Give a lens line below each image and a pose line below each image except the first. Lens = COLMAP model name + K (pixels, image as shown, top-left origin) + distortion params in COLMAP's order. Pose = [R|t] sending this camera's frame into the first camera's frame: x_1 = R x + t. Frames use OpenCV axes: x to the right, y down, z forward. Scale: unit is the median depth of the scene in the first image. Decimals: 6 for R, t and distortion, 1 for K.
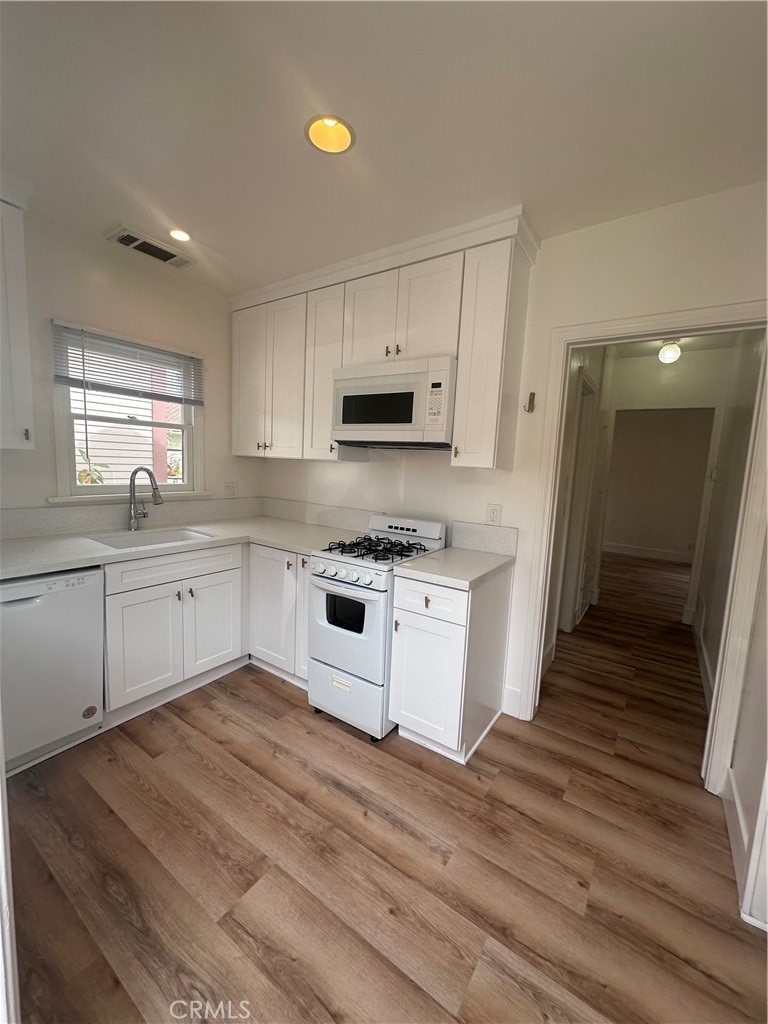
lens RADIAL K [[409.2, 0, 384.8], [0, 409.2, 507.6], [0, 0, 1]] dist [-0.000583, 0.000700]
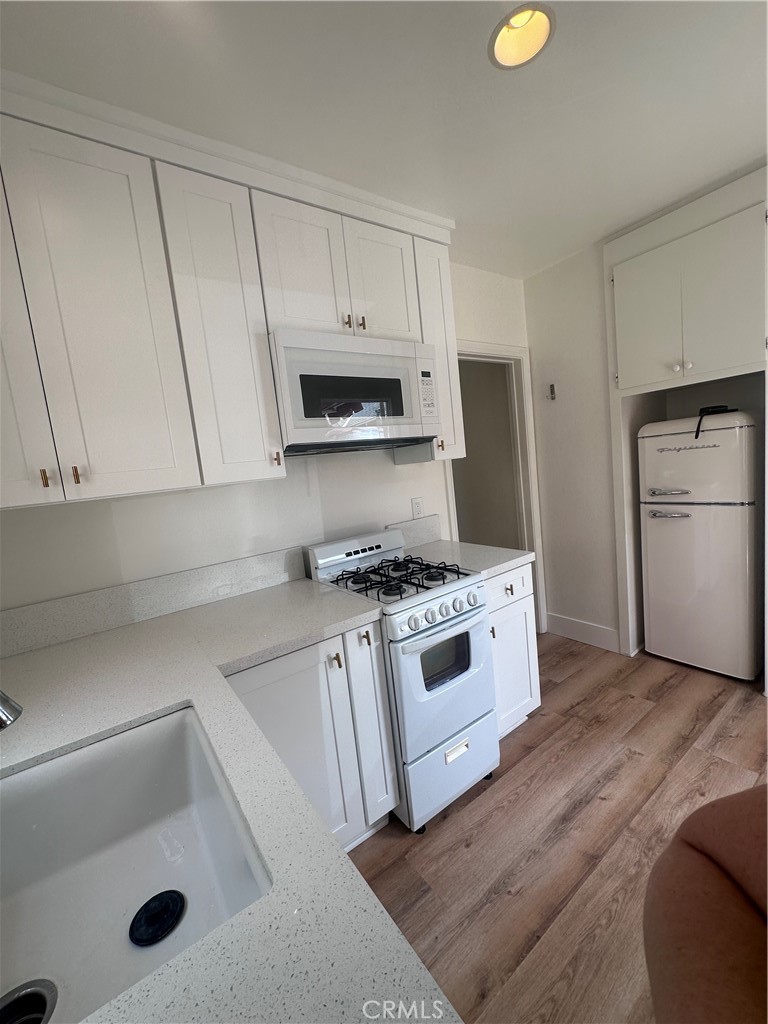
lens RADIAL K [[409.2, 0, 383.9], [0, 409.2, 508.5], [0, 0, 1]] dist [-0.000583, 0.000700]
pose [[0.336480, -0.185856, 0.923168, -0.855523], [0.224414, 0.967912, 0.113069, -0.140181], [-0.914560, 0.169126, 0.367391, 0.846151]]
